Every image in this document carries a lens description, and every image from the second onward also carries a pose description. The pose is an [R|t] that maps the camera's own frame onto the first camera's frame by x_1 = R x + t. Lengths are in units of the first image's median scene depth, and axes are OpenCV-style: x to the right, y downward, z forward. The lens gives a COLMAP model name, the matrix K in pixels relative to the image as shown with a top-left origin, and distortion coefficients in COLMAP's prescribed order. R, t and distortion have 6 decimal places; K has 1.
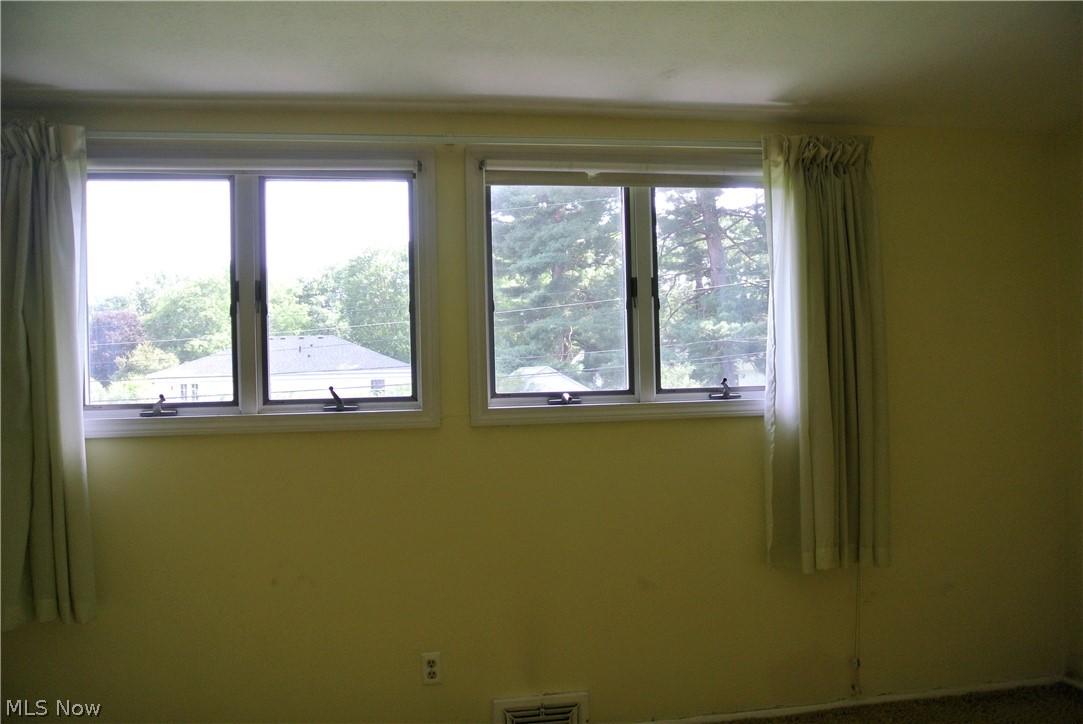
lens RADIAL K [[844.1, 0, 548.6], [0, 844.1, 373.2], [0, 0, 1]] dist [-0.087714, 0.040595]
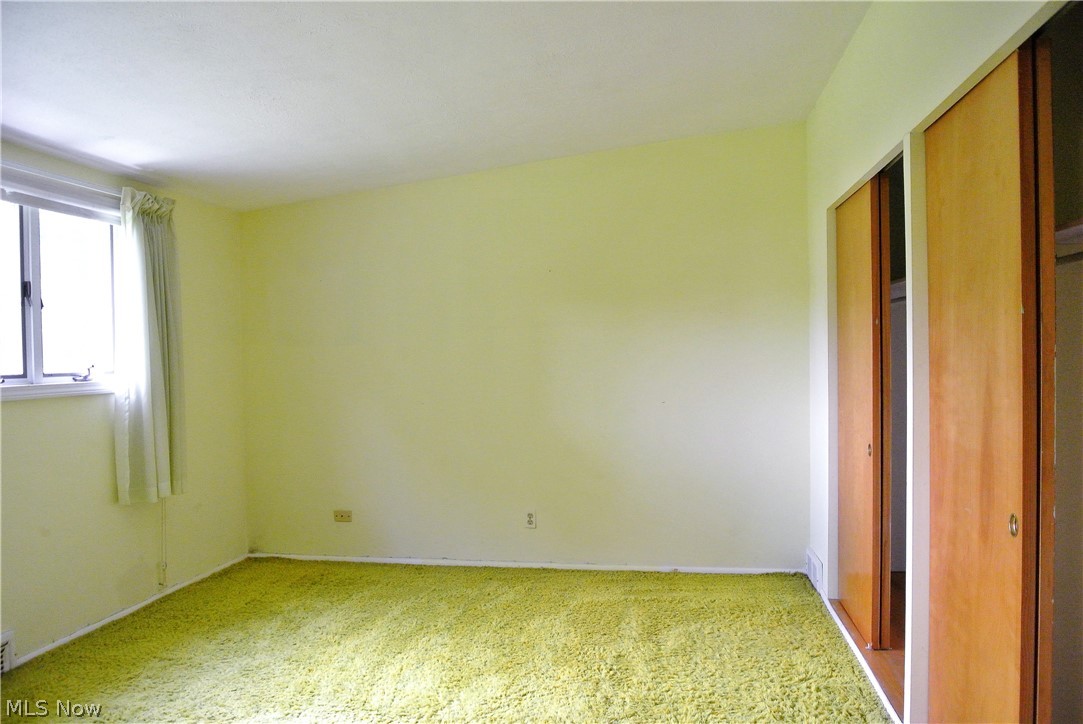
lens RADIAL K [[844.1, 0, 548.6], [0, 844.1, 373.2], [0, 0, 1]] dist [-0.087714, 0.040595]
pose [[0.318914, -0.001164, 0.947783, -0.779619], [0.002567, 0.999997, 0.000365, 0.020052], [-0.947780, 0.002316, 0.318916, -0.086937]]
